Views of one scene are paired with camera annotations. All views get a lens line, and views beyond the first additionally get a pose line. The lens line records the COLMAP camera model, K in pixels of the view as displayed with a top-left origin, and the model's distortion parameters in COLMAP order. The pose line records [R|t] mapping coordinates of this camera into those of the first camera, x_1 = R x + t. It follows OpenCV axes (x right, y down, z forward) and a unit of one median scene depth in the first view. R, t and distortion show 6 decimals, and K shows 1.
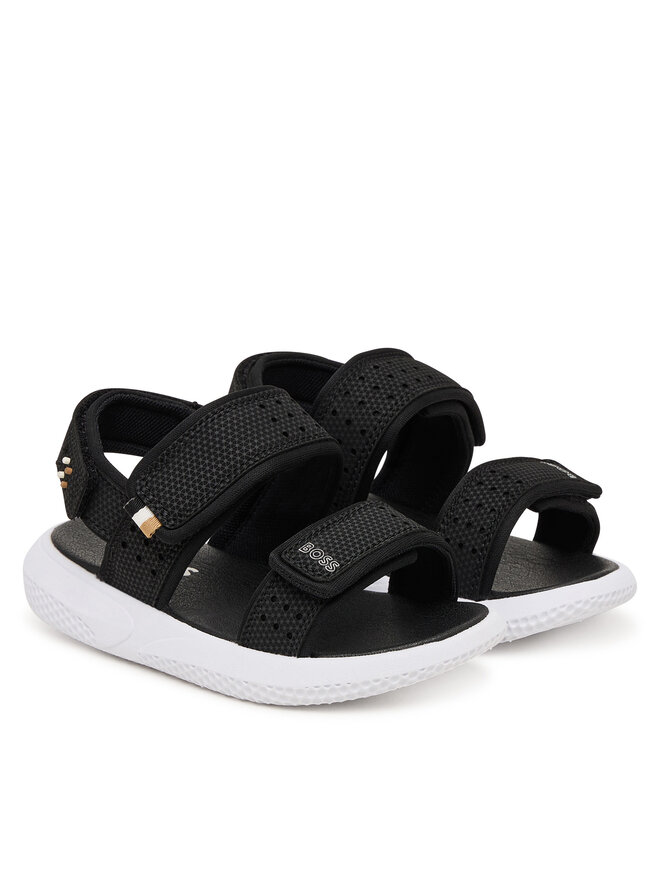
lens RADIAL K [[2855.9, 0, 329.3], [0, 2855.9, 439.7], [0, 0, 1]] dist [-0.880718, 0.000000]
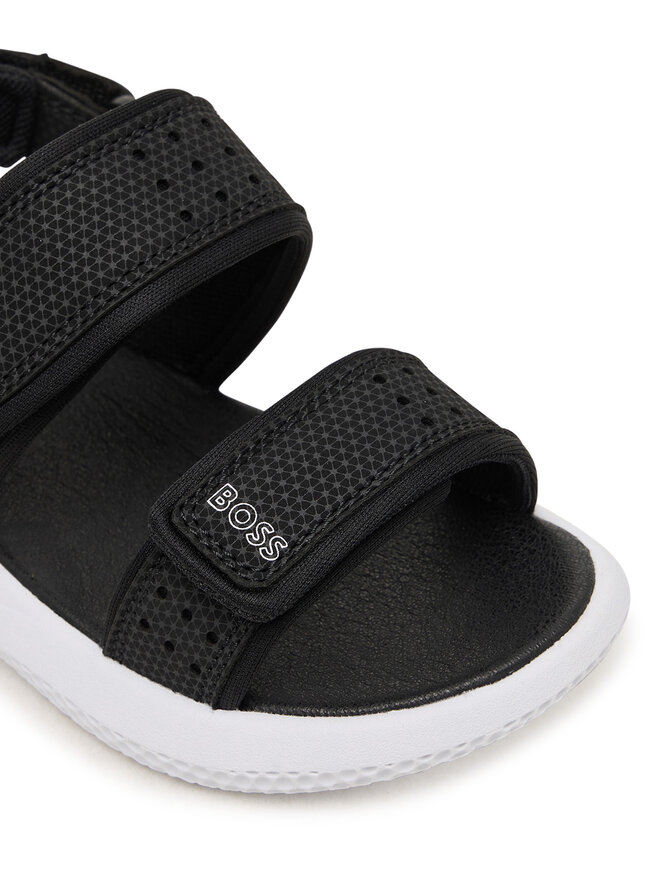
lens RADIAL K [[2311.8, 0, 329.9], [0, 2311.8, 439.5], [0, 0, 1]] dist [-0.096102, 0.000000]
pose [[0.998769, -0.015201, -0.047212, 0.028740], [0.031142, 0.933054, 0.358386, -0.111130], [0.038604, -0.359415, 0.932379, 0.617770]]
